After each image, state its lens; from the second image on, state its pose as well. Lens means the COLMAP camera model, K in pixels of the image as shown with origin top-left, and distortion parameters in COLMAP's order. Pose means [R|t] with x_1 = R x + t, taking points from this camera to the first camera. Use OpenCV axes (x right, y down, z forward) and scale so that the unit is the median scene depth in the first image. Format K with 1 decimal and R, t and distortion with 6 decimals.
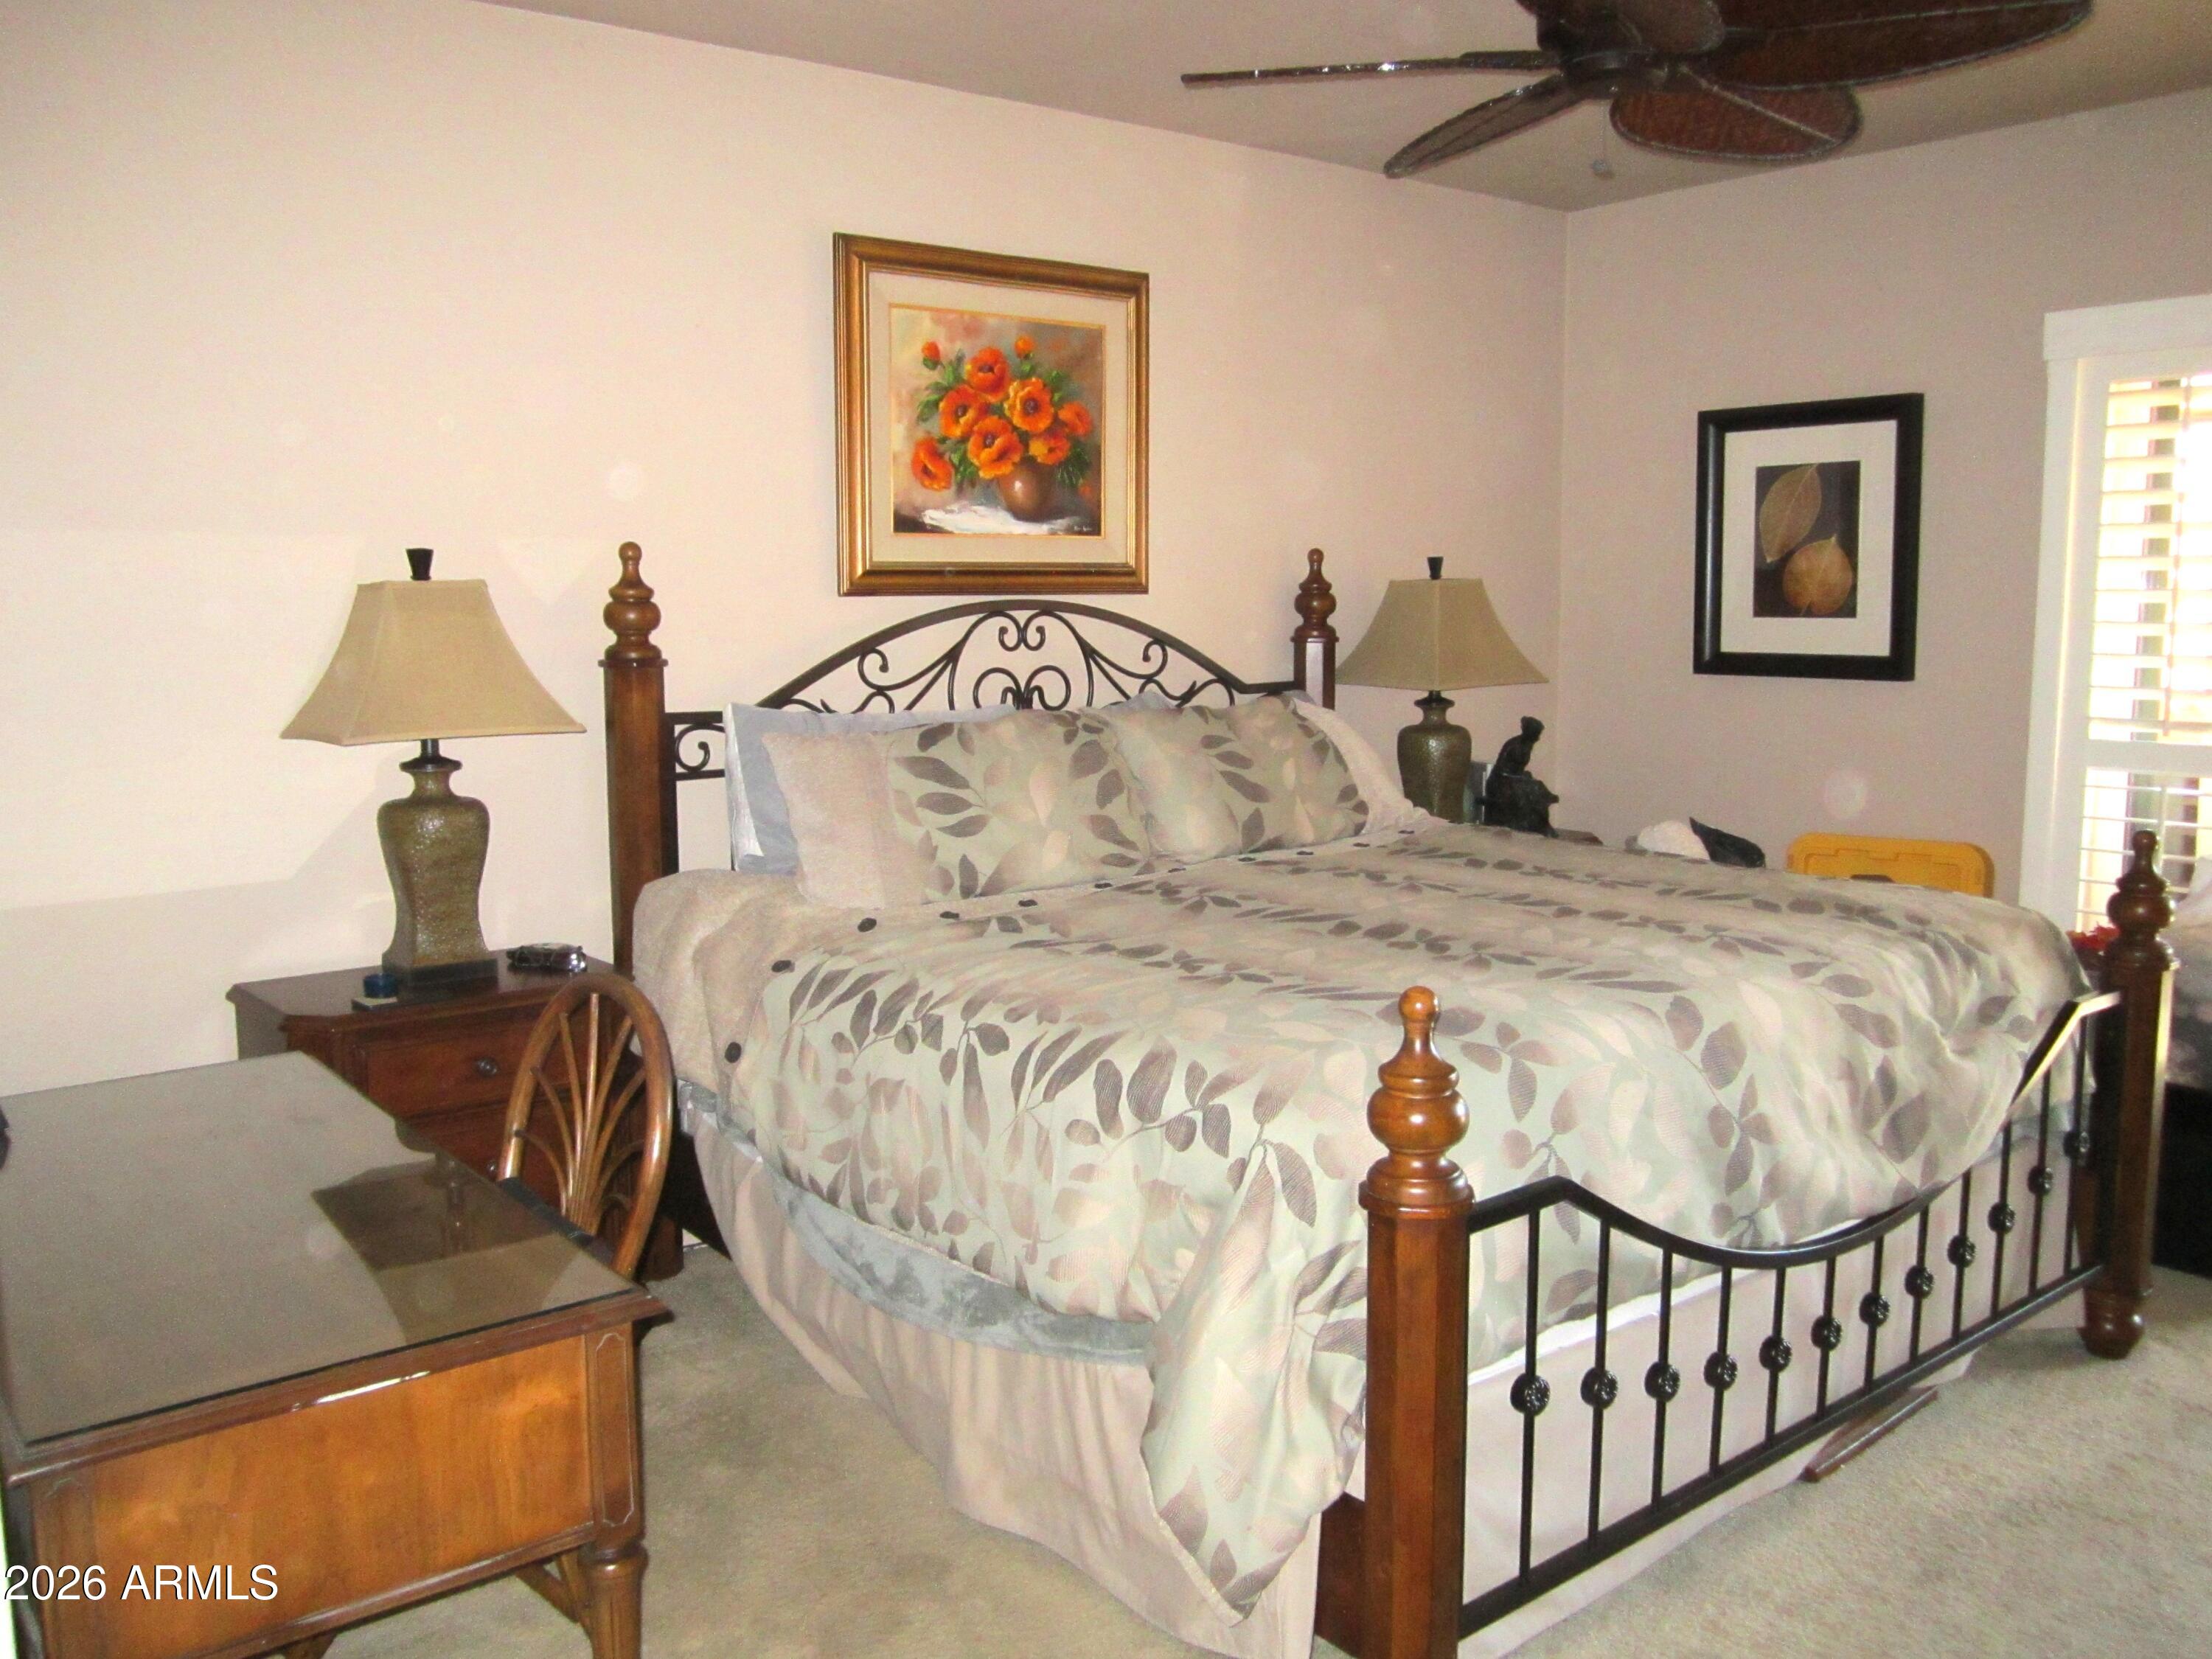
lens RADIAL K [[1832.0, 0, 1106.0], [0, 1832.0, 829.5], [0, 0, 1]] dist [-0.034374, -0.006205]
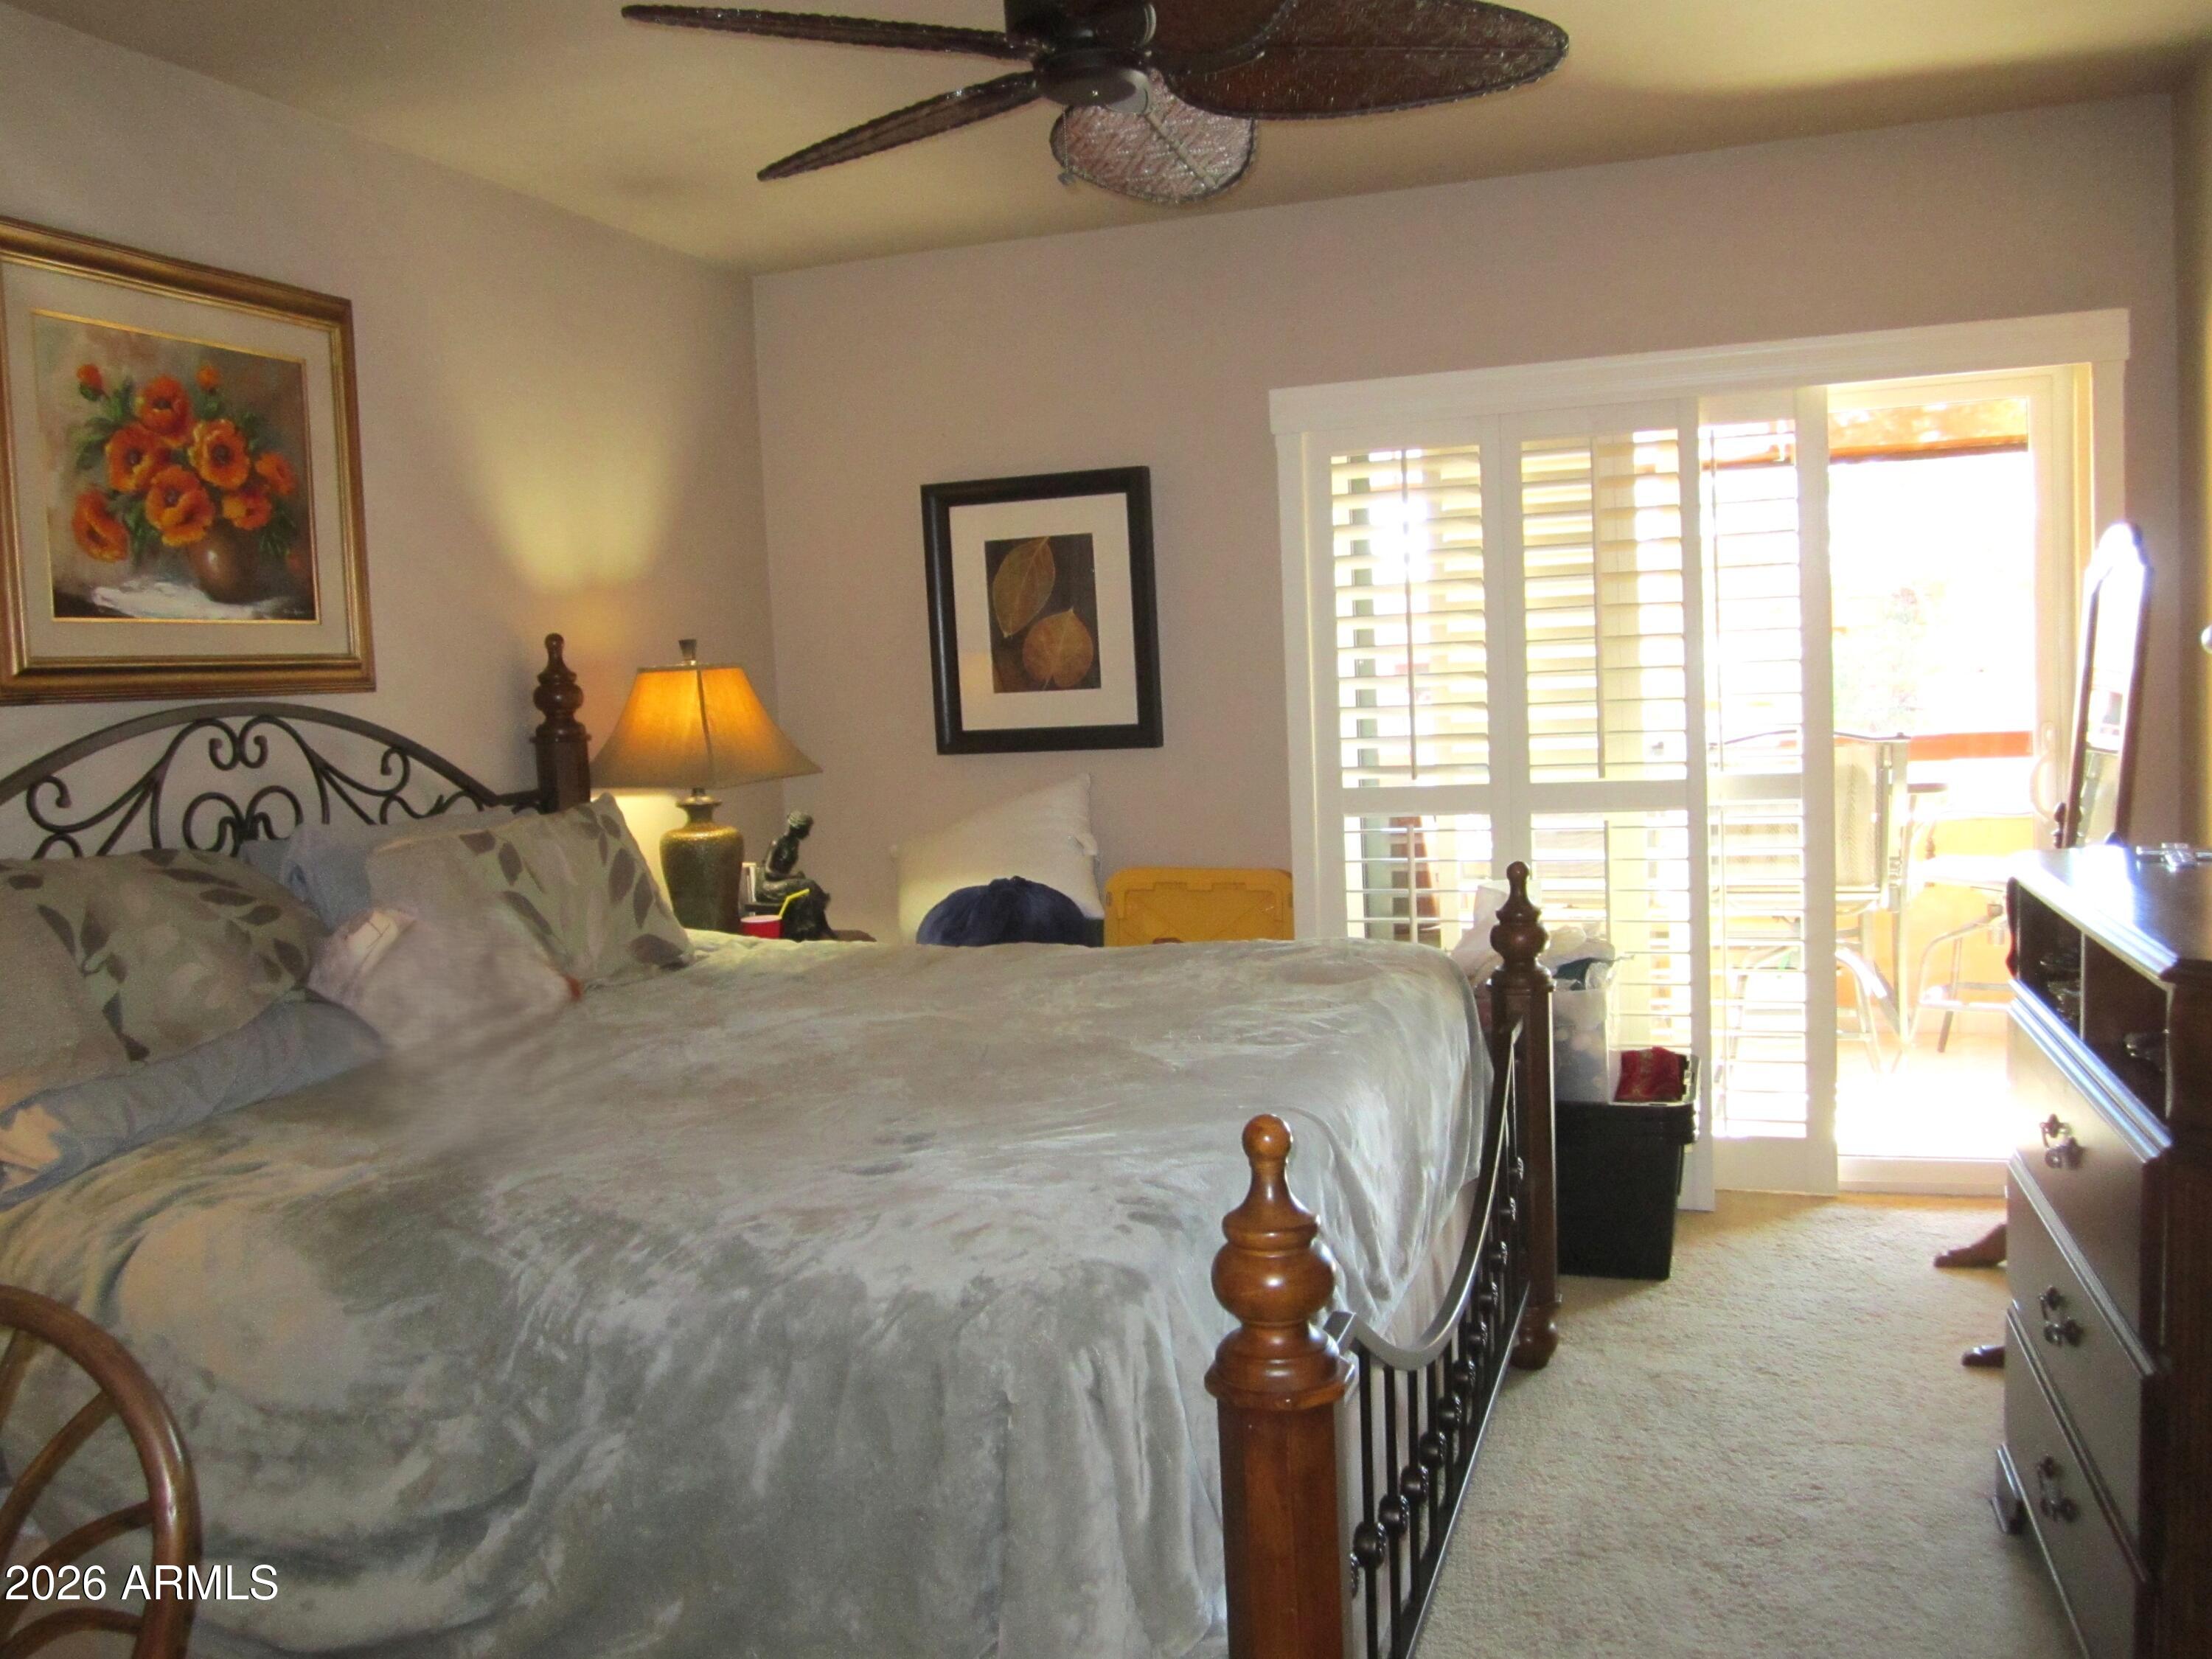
lens RADIAL K [[1832.0, 0, 1106.0], [0, 1832.0, 829.5], [0, 0, 1]] dist [-0.034374, -0.006205]
pose [[0.844141, -0.078126, 0.530398, -0.145426], [0.109435, 0.993605, -0.027814, -0.011367], [-0.524833, 0.081523, 0.847292, 0.165436]]
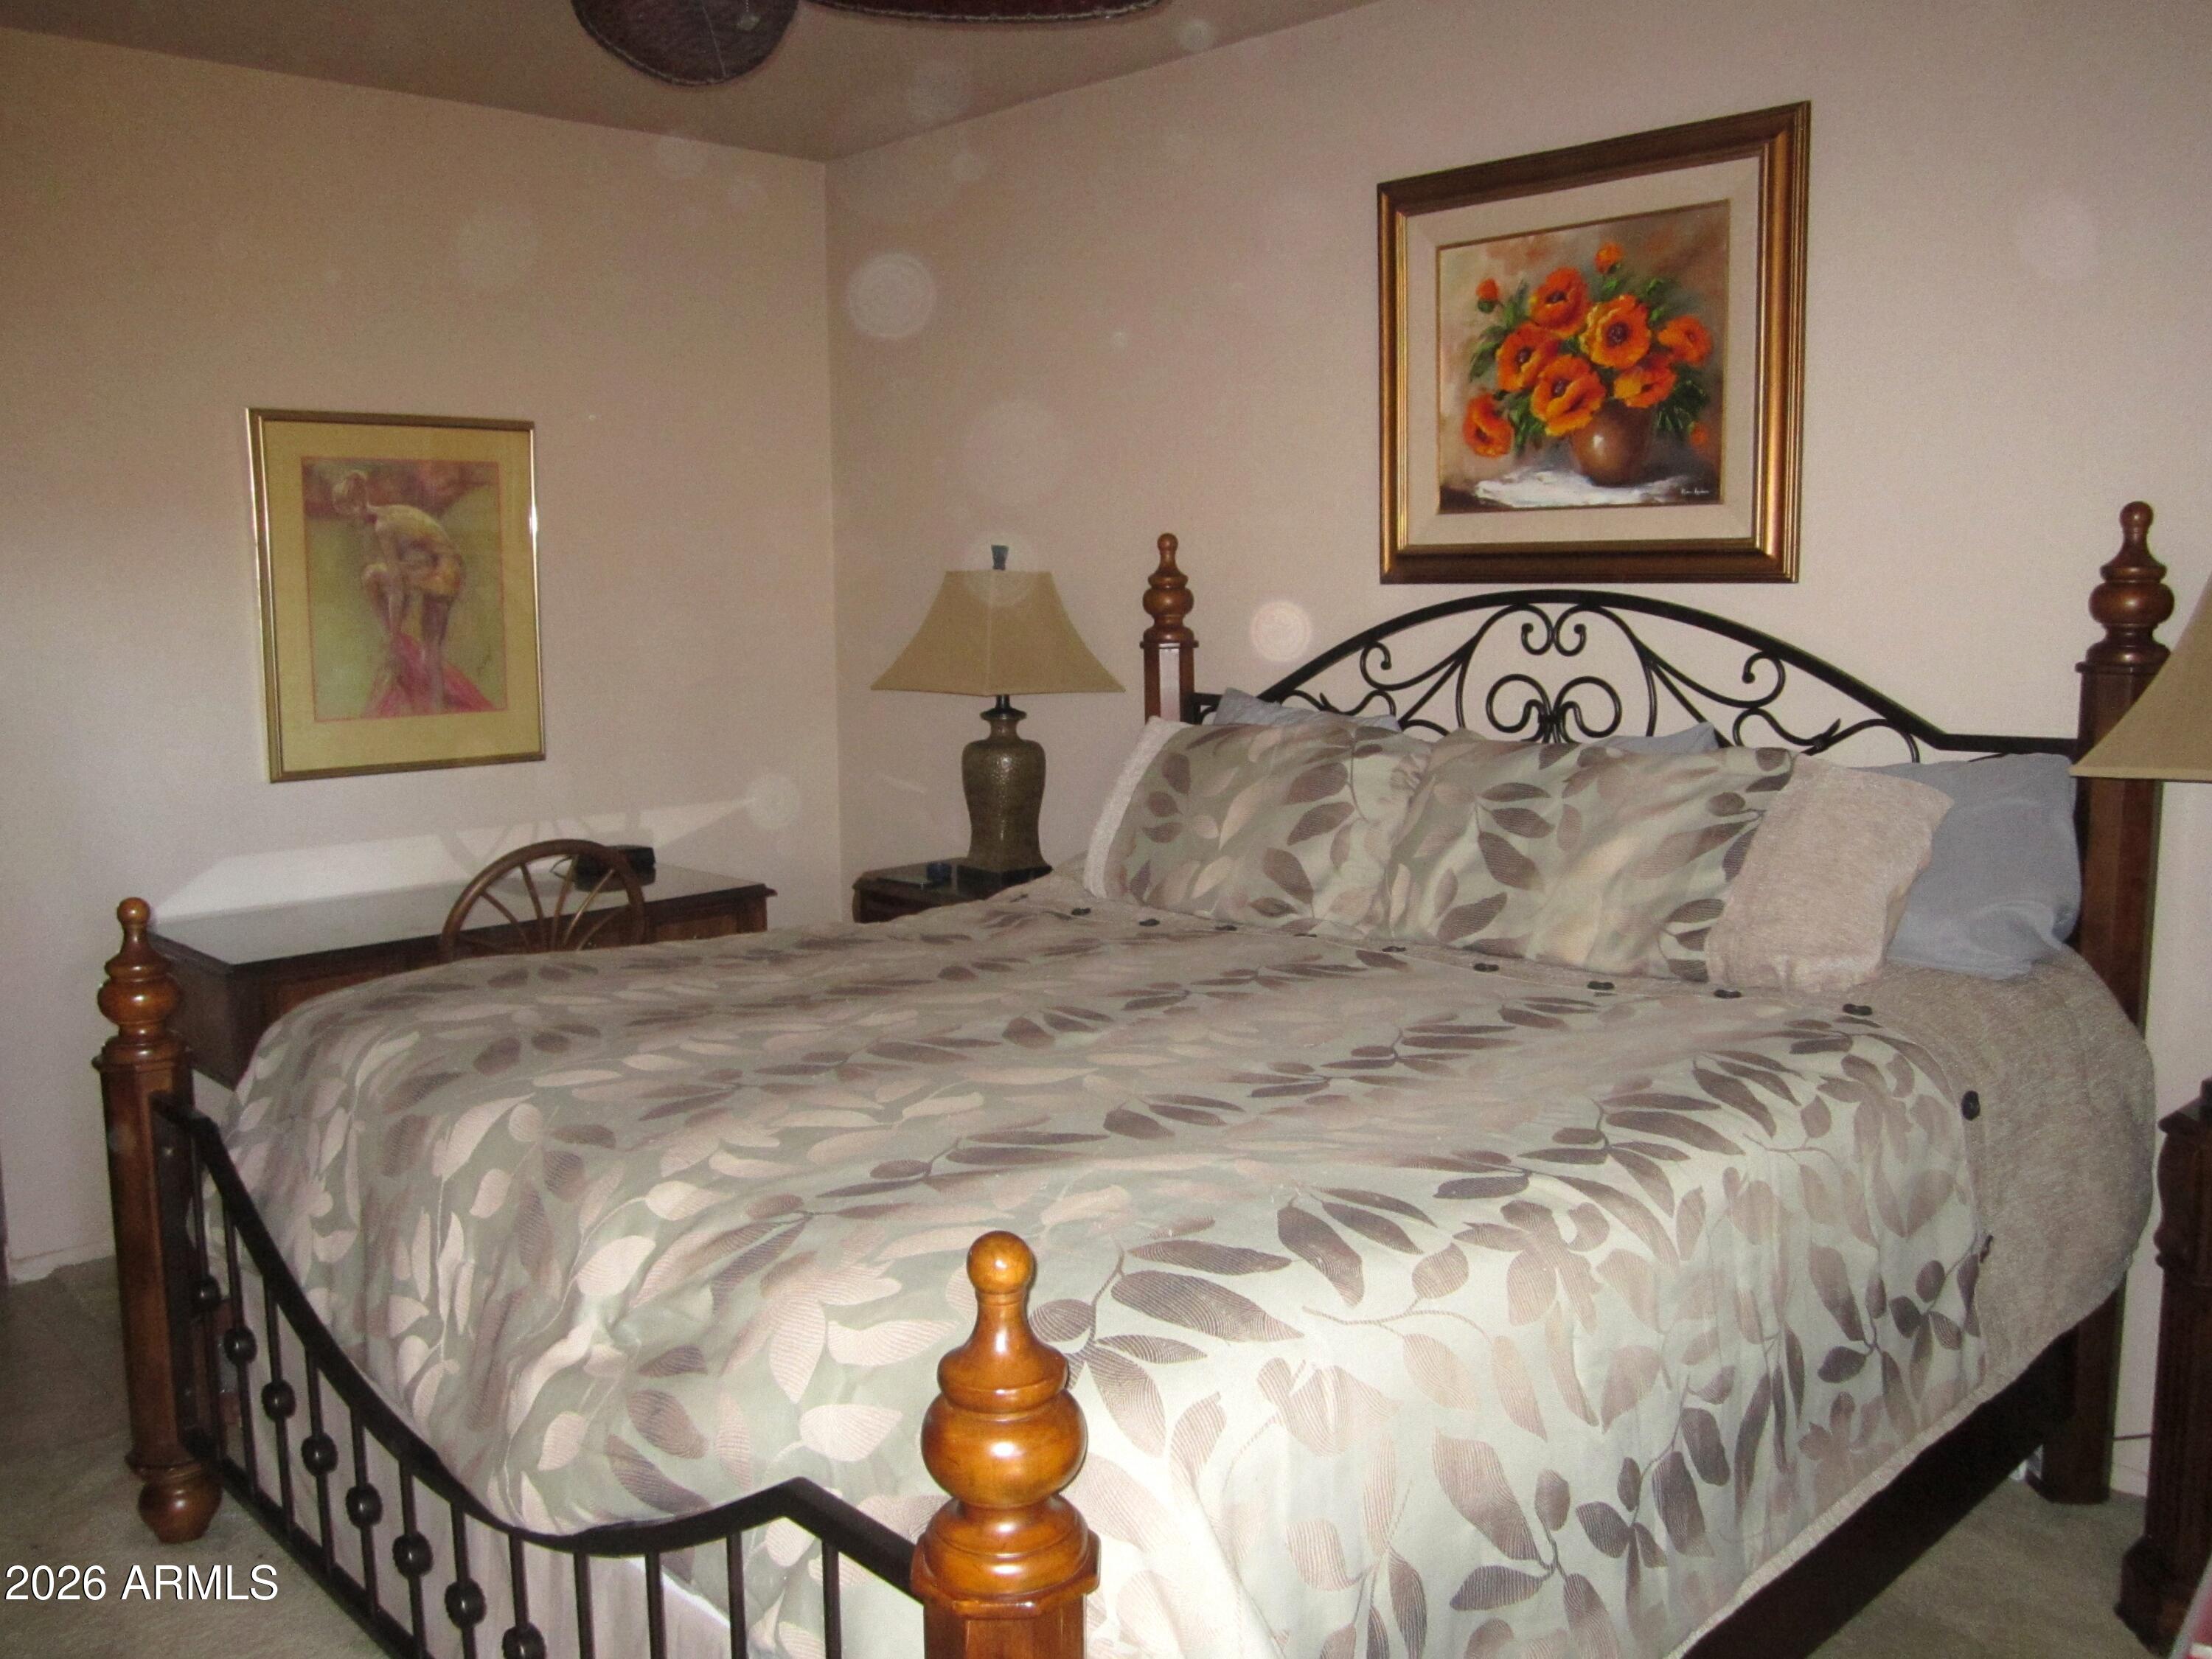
lens RADIAL K [[1832.0, 0, 1106.0], [0, 1832.0, 829.5], [0, 0, 1]] dist [-0.034374, -0.006205]
pose [[0.087004, 0.136470, -0.986816, 0.715433], [-0.126426, 0.984076, 0.124945, -0.097787], [0.988153, 0.113889, 0.102872, 0.740913]]
